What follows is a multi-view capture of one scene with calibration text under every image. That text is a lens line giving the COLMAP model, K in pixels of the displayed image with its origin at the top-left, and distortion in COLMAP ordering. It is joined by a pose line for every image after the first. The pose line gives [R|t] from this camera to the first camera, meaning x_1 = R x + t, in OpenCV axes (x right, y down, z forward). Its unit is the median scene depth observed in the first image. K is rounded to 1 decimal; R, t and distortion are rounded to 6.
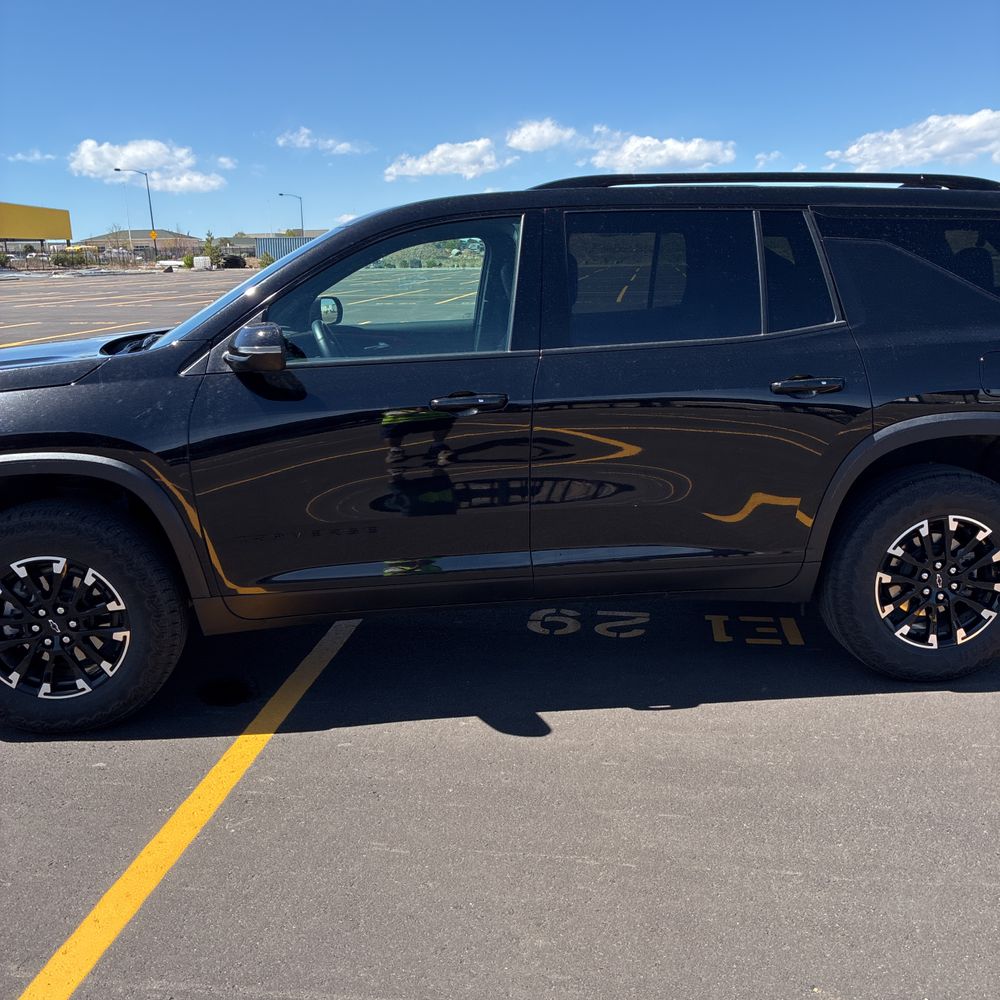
lens RADIAL K [[1027.5, 0, 500.0], [0, 1027.5, 500.0], [0, 0, 1]] dist [0.027330, -0.026418]
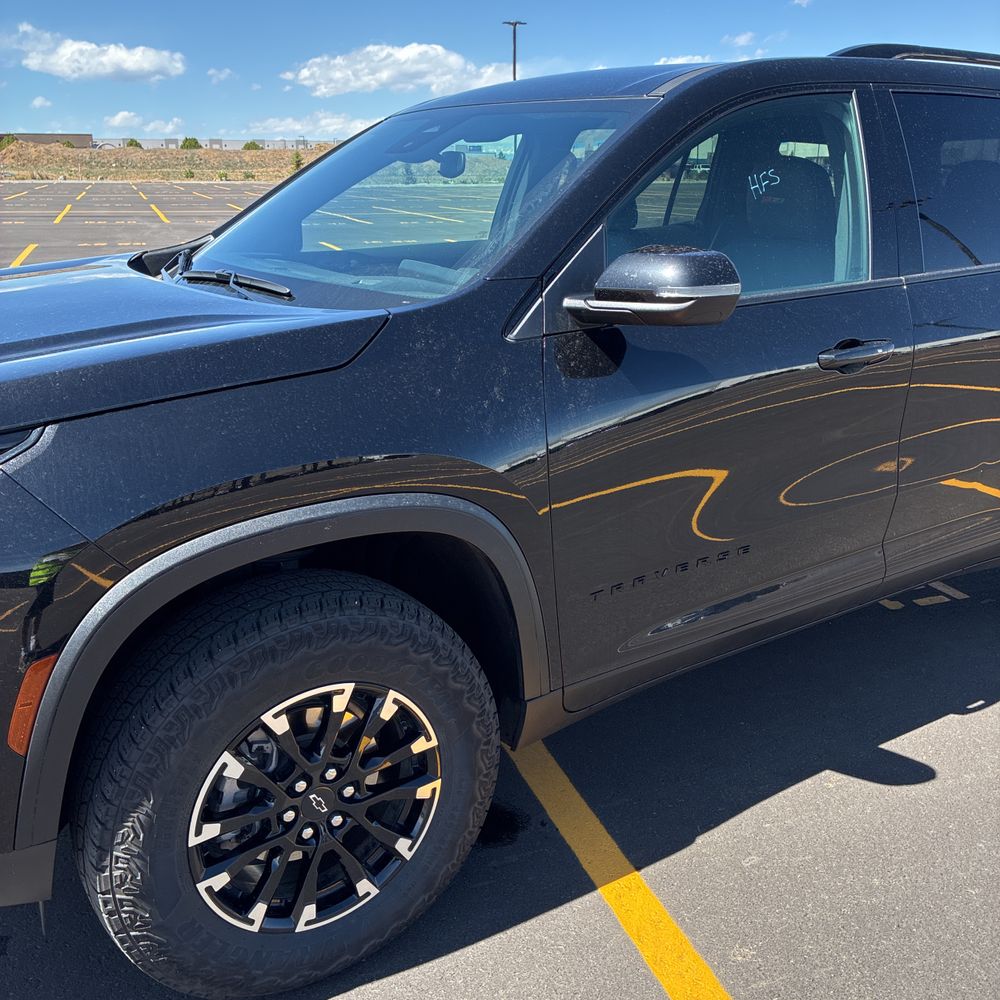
lens RADIAL K [[1012.3, 0, 501.2], [0, 1012.3, 506.6], [0, 0, 1]] dist [0.007183, -0.006038]
pose [[0.878797, -0.124805, 0.460585, -0.579917], [0.086443, 0.990860, 0.103559, -0.084315], [-0.469300, -0.051193, 0.881554, 0.484647]]
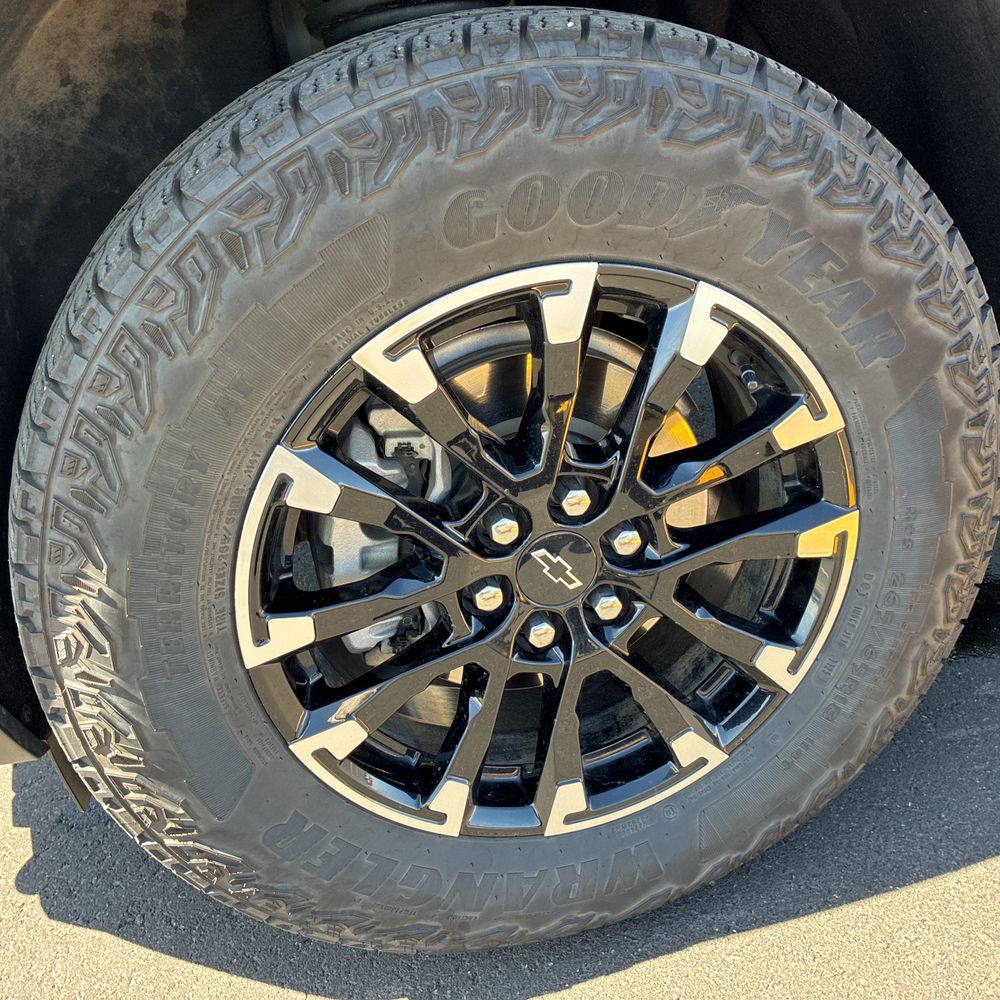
lens RADIAL K [[996.5, 0, 499.5], [0, 996.5, 482.2], [0, 0, 1]] dist [0.013920, 0.010508]
pose [[0.966734, -0.252298, 0.042078, -0.452179], [0.236700, 0.944772, 0.226669, 0.047669], [-0.096942, -0.209169, 0.973062, 0.785111]]
